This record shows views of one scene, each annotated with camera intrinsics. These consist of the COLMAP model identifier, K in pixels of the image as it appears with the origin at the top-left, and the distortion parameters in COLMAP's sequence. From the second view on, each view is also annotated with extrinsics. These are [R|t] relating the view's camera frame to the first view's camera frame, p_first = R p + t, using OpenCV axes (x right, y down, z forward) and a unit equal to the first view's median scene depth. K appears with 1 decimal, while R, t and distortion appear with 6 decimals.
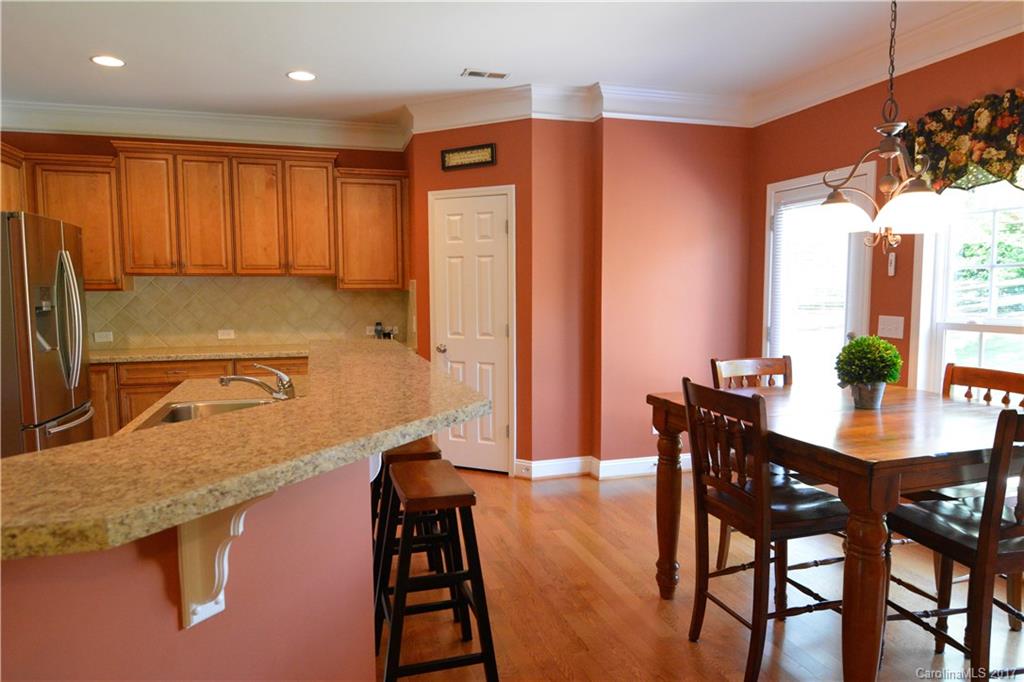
lens RADIAL K [[652.2, 0, 512.6], [0, 652.2, 346.0], [0, 0, 1]] dist [0.001437, -0.018855]
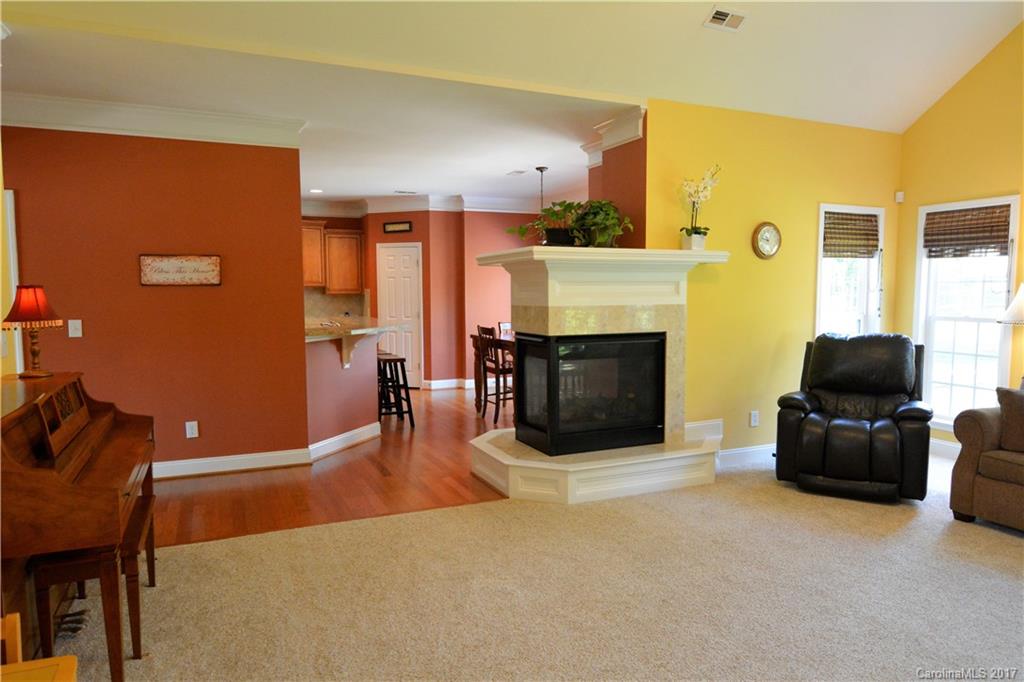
lens RADIAL K [[652.2, 0, 512.6], [0, 652.2, 346.0], [0, 0, 1]] dist [0.001437, -0.018855]
pose [[0.992625, -0.010100, 0.120801, 0.035708], [0.010594, 0.999938, -0.003442, 0.080220], [-0.120759, 0.004696, 0.992671, -1.001747]]
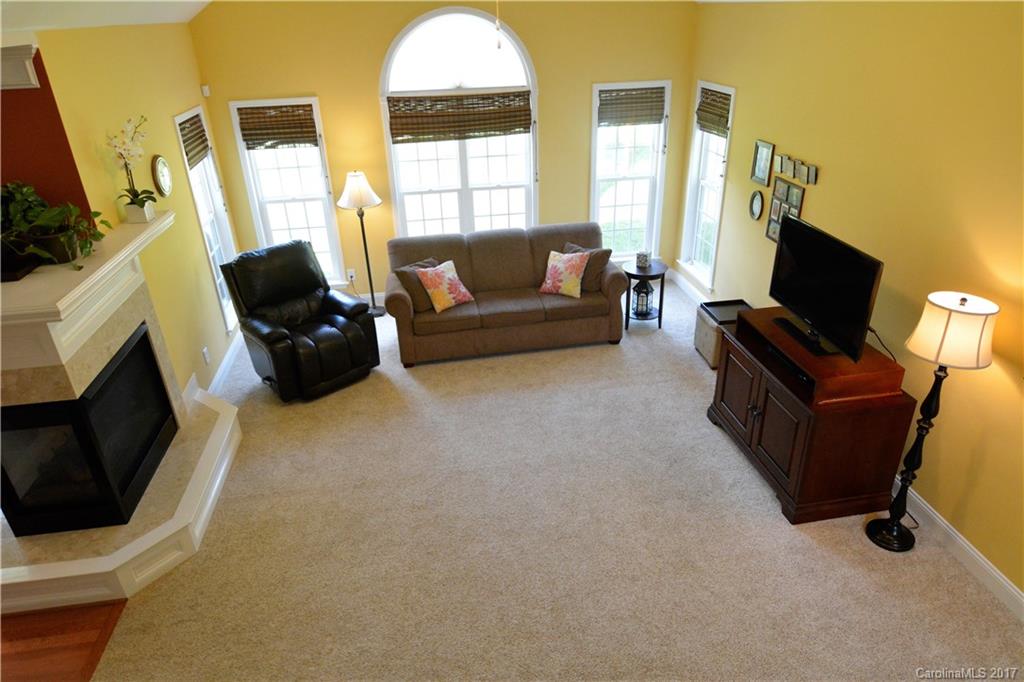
lens RADIAL K [[652.2, 0, 512.6], [0, 652.2, 346.0], [0, 0, 1]] dist [0.001437, -0.018855]
pose [[0.143639, -0.454179, 0.879255, -0.323721], [0.117066, 0.890028, 0.440619, -0.245941], [-0.982682, 0.039641, 0.181011, -0.652016]]
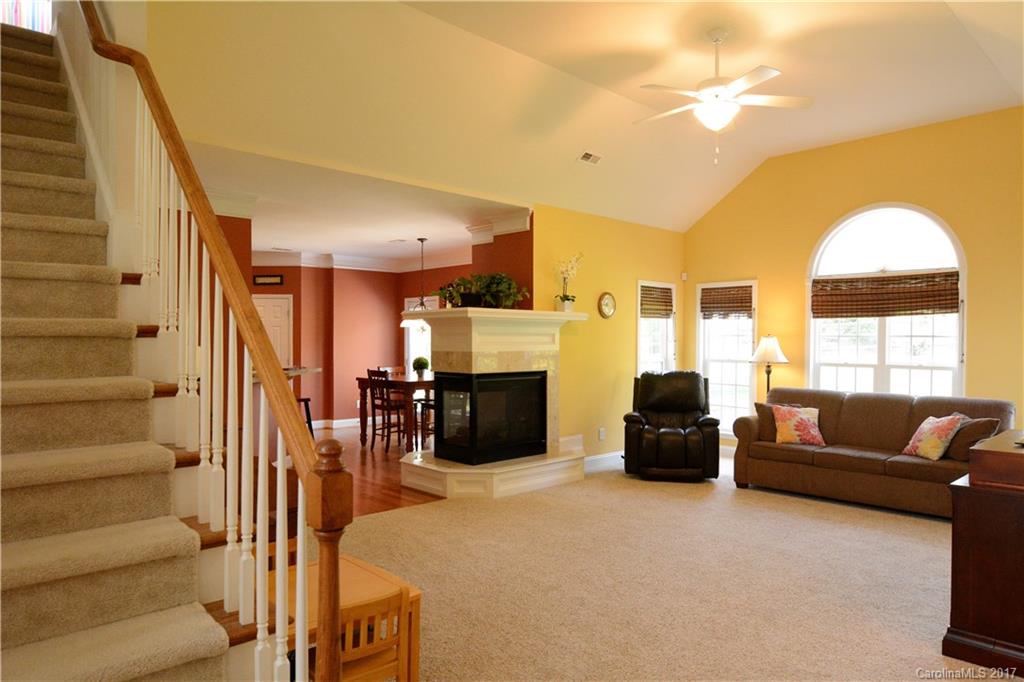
lens RADIAL K [[652.2, 0, 512.6], [0, 652.2, 346.0], [0, 0, 1]] dist [0.001437, -0.018855]
pose [[0.898234, 0.002142, 0.439513, -0.287920], [0.032094, 0.996999, -0.070450, 0.100894], [-0.438345, 0.077387, 0.895469, -1.242319]]
